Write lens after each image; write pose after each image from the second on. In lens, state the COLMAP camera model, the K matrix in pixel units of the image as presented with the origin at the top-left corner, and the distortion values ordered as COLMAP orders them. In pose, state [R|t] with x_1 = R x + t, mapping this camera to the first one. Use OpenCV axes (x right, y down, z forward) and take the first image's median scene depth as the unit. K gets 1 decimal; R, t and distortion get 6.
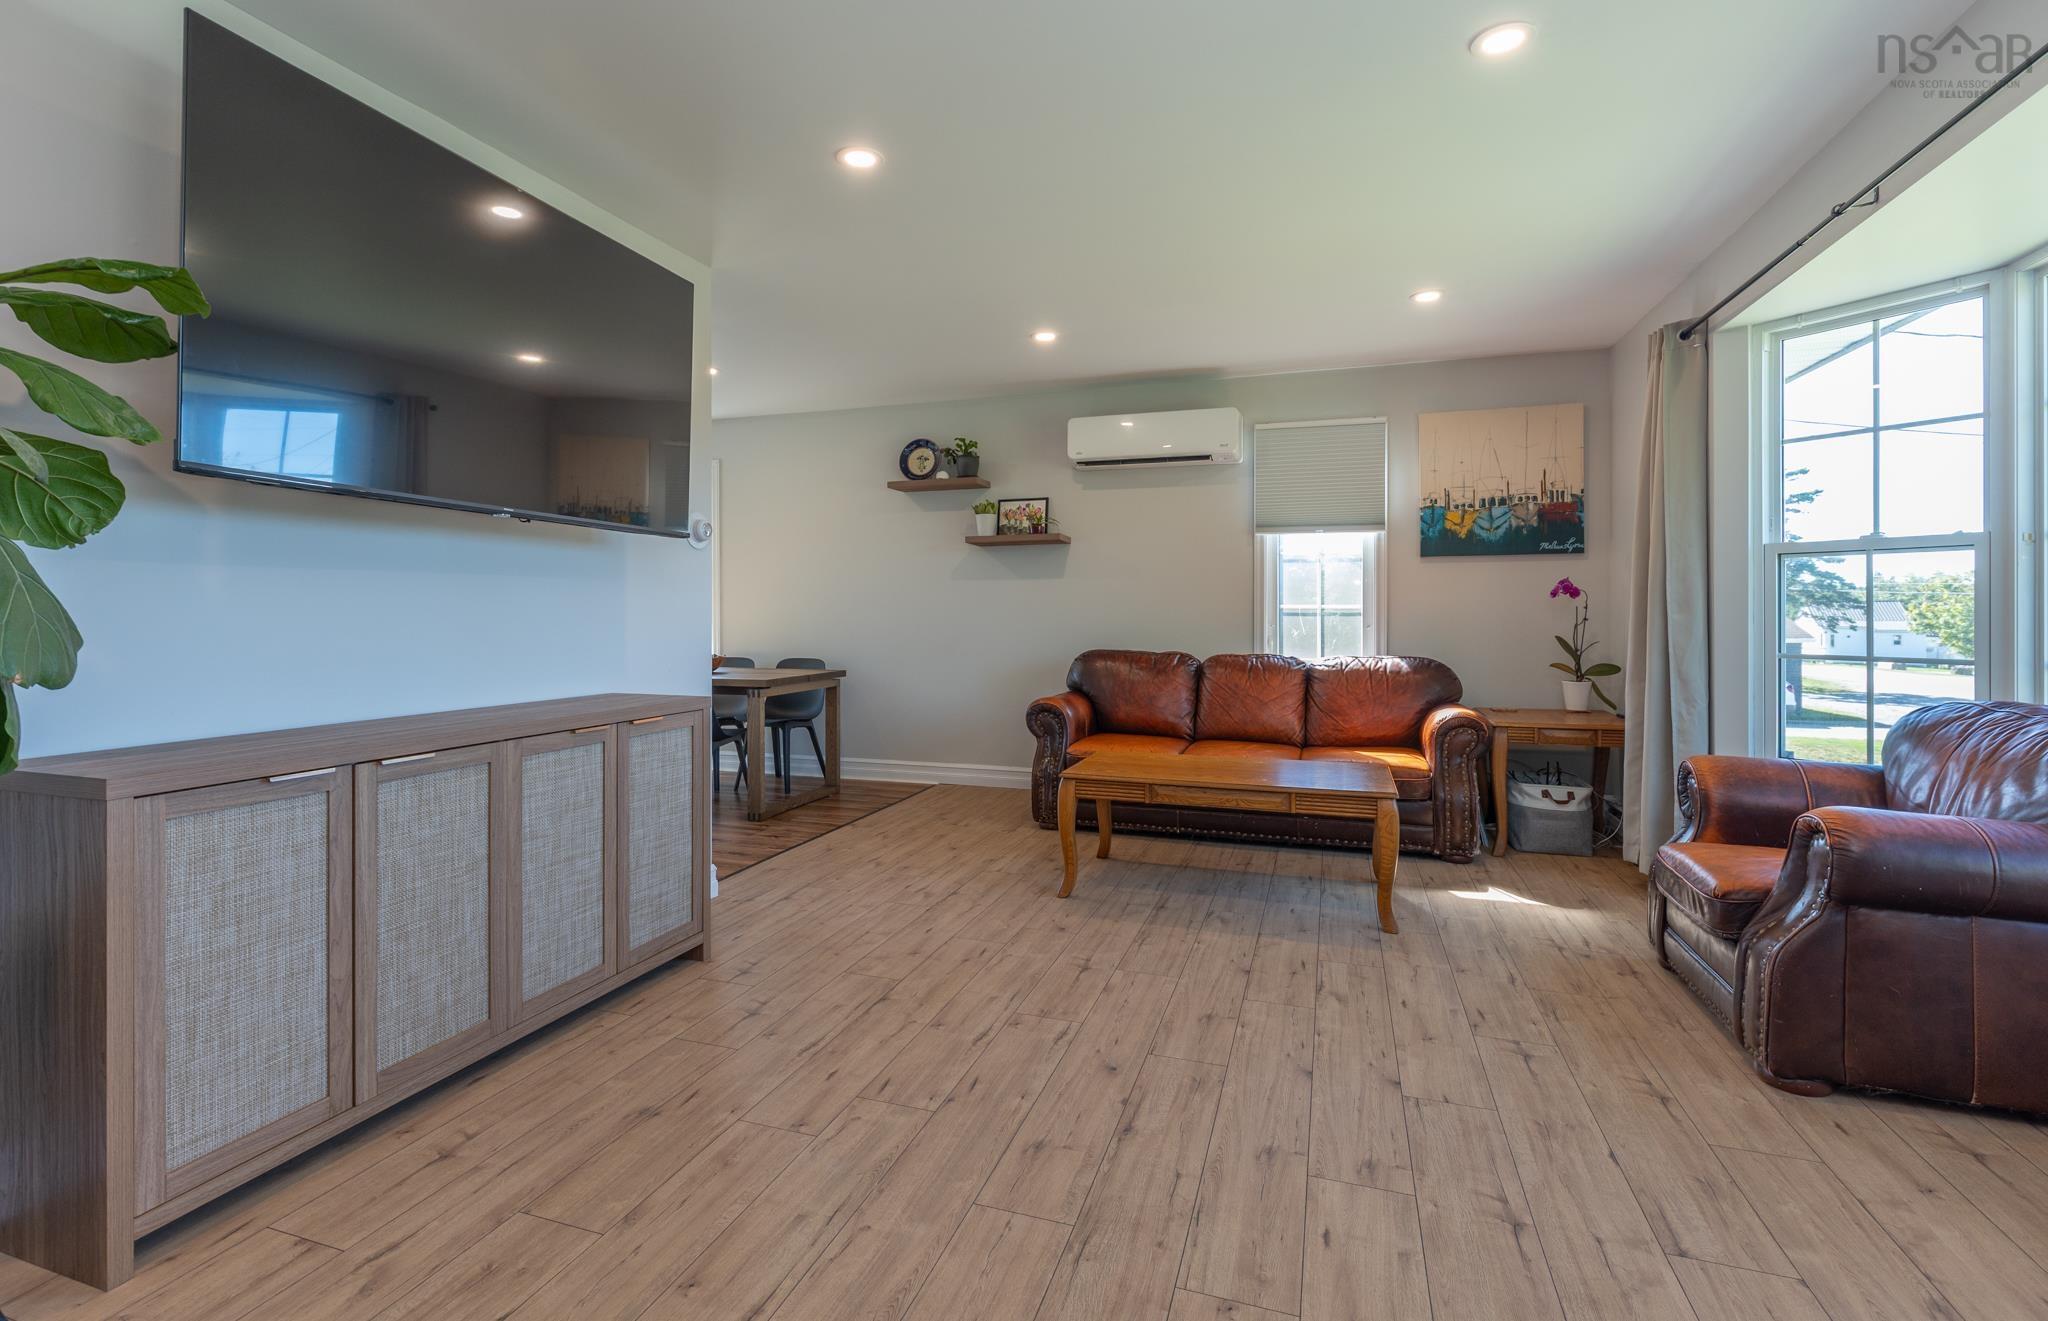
lens RADIAL K [[939.8, 0, 1002.2], [0, 939.8, 612.7], [0, 0, 1]] dist [0.004674, -0.000117]
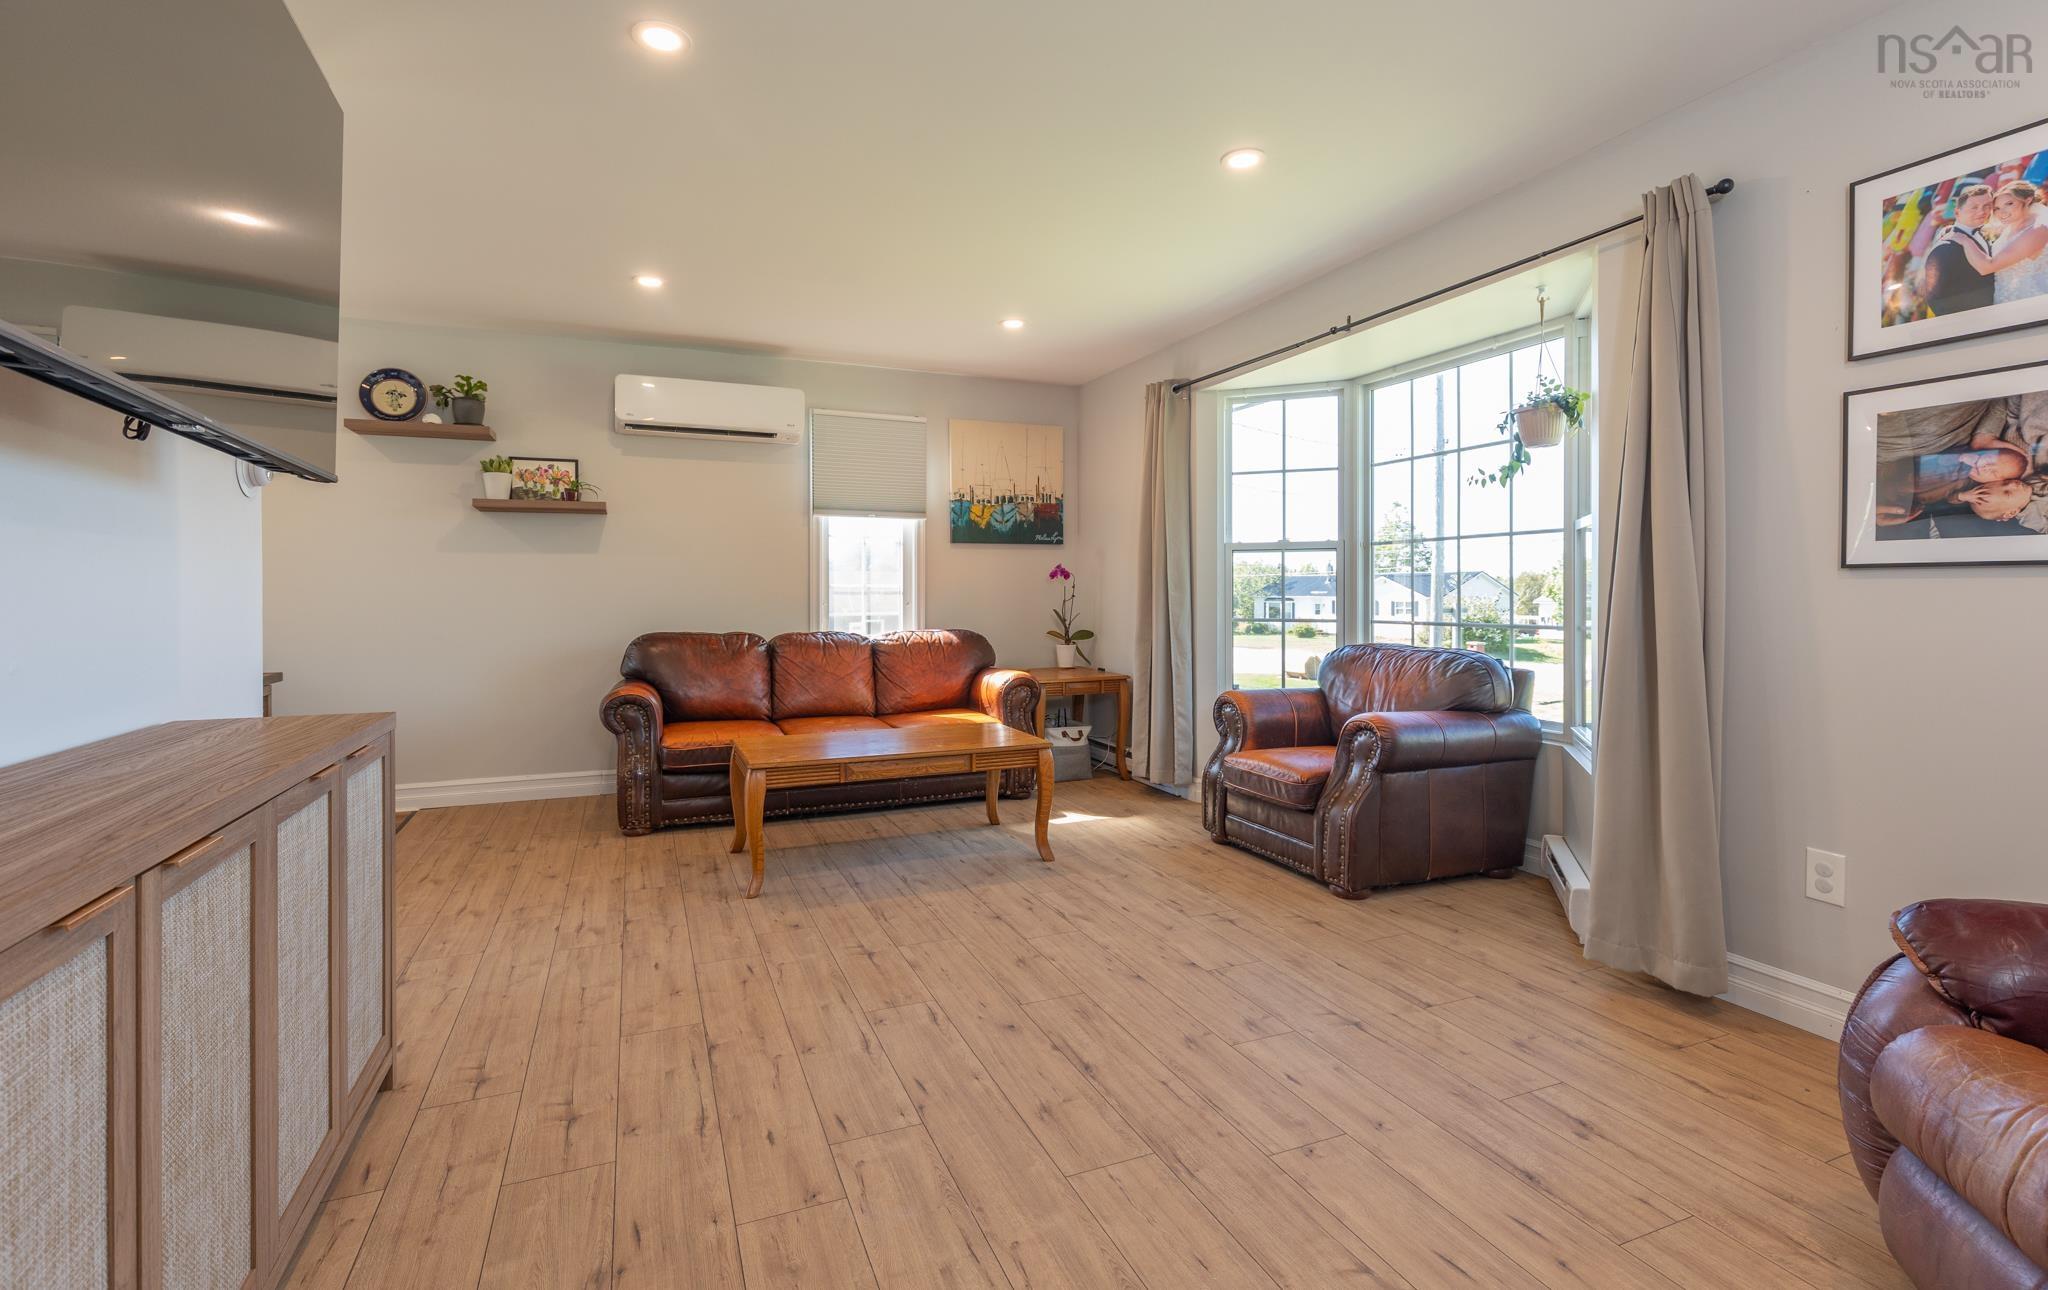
lens RADIAL K [[924.7, 0, 1012.7], [0, 924.7, 598.4], [0, 0, 1]] dist [0.005938, -0.000620]
pose [[0.745057, -0.007021, 0.666964, -0.439111], [0.002480, 0.999967, 0.007756, 0.000123], [-0.666996, -0.004124, 0.745050, 0.181280]]
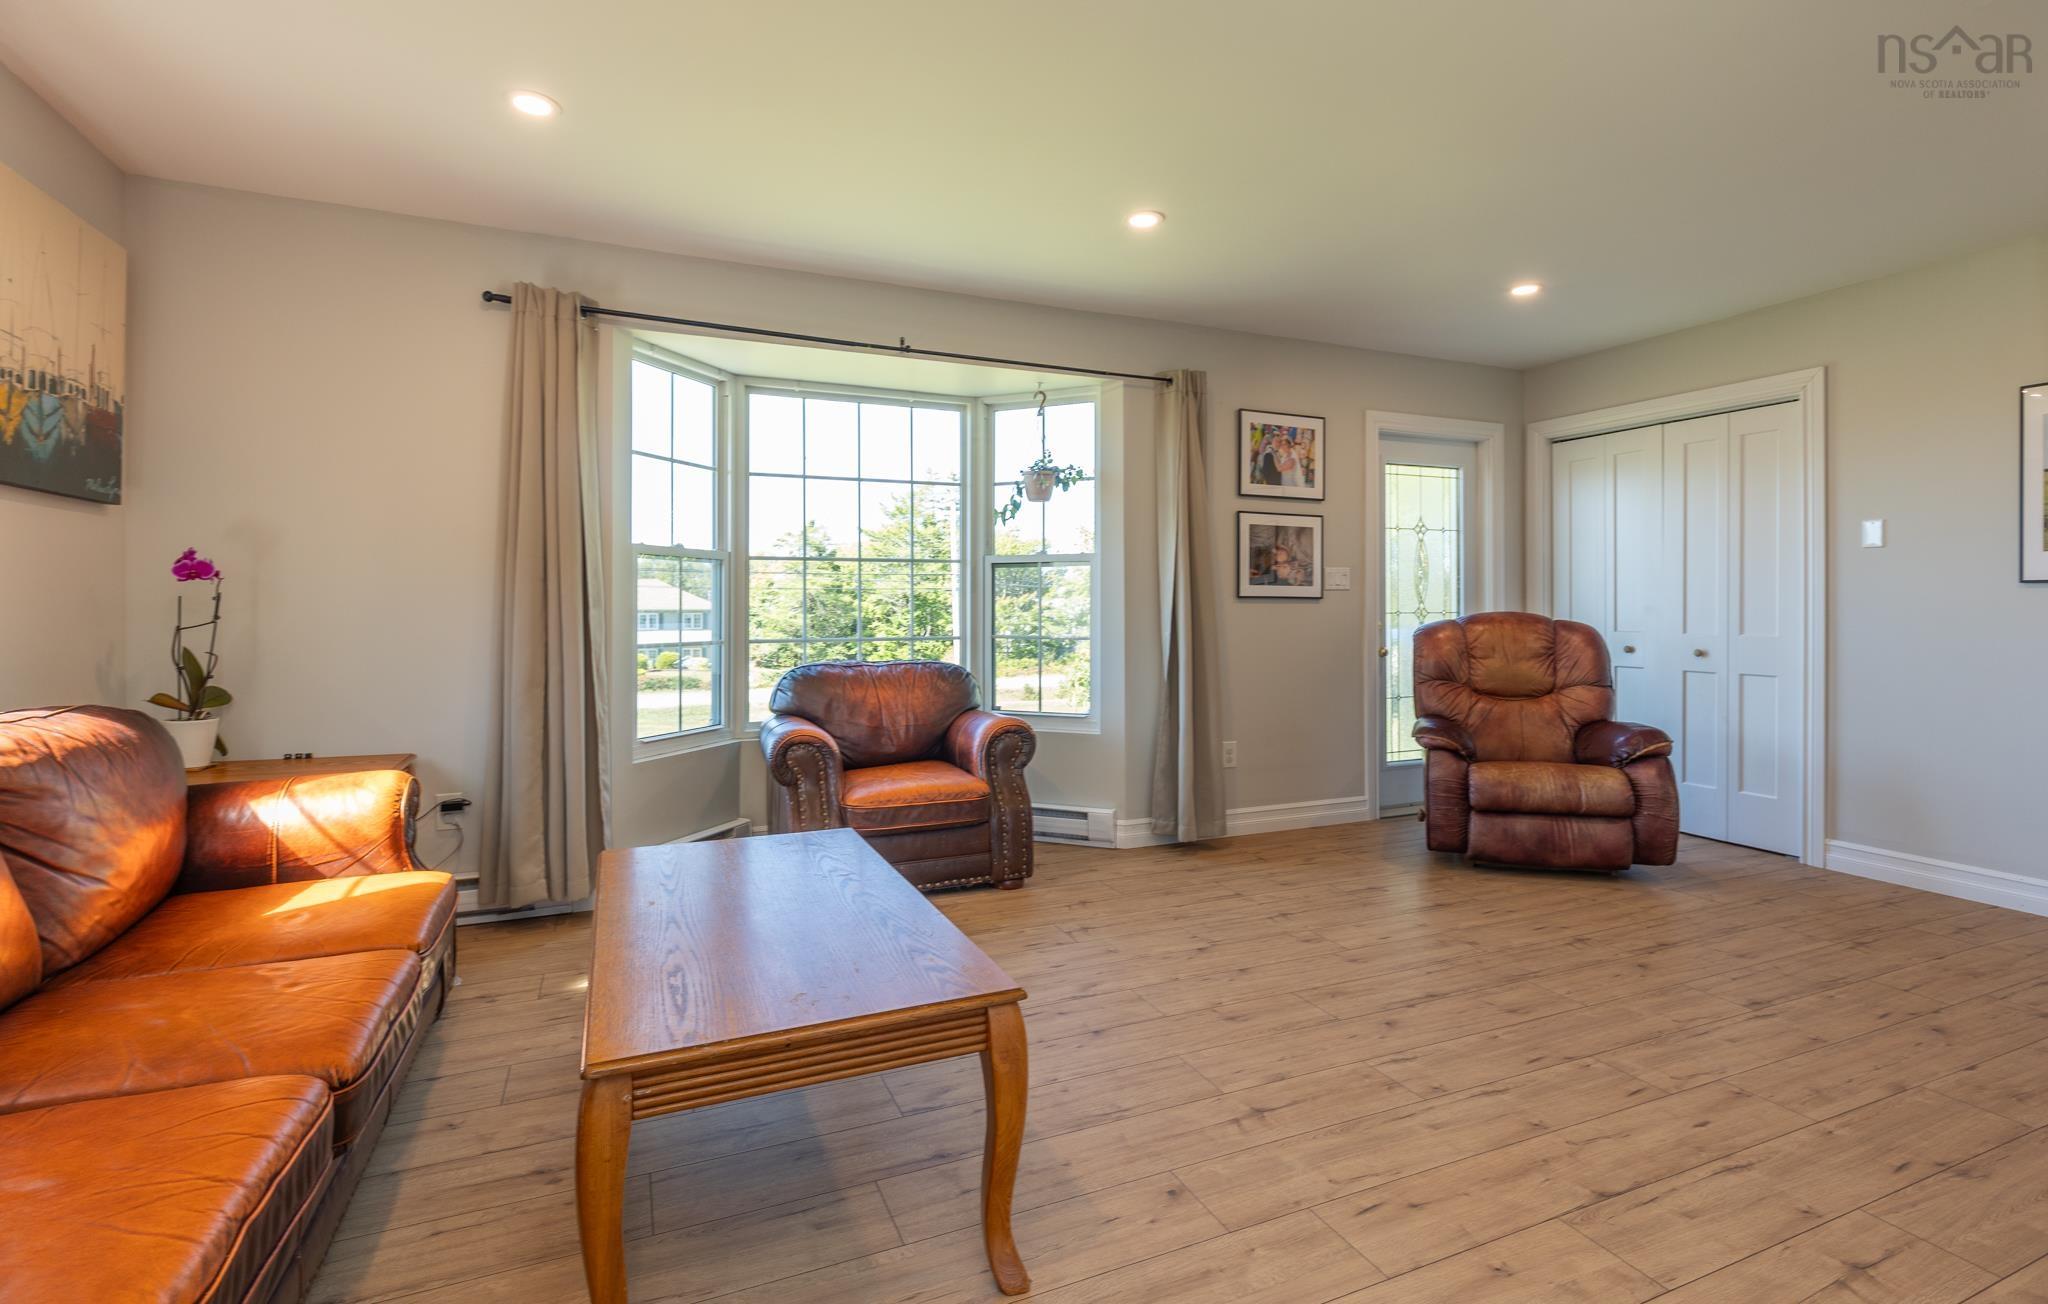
lens RADIAL K [[926.3, 0, 1014.4], [0, 926.3, 603.4], [0, 0, 1]] dist [0.000325, -0.001016]
pose [[-0.676500, 0.004230, 0.736431, -0.298547], [-0.000604, 0.999980, -0.006299, 0.002093], [-0.736443, -0.004706, -0.676483, 1.596227]]
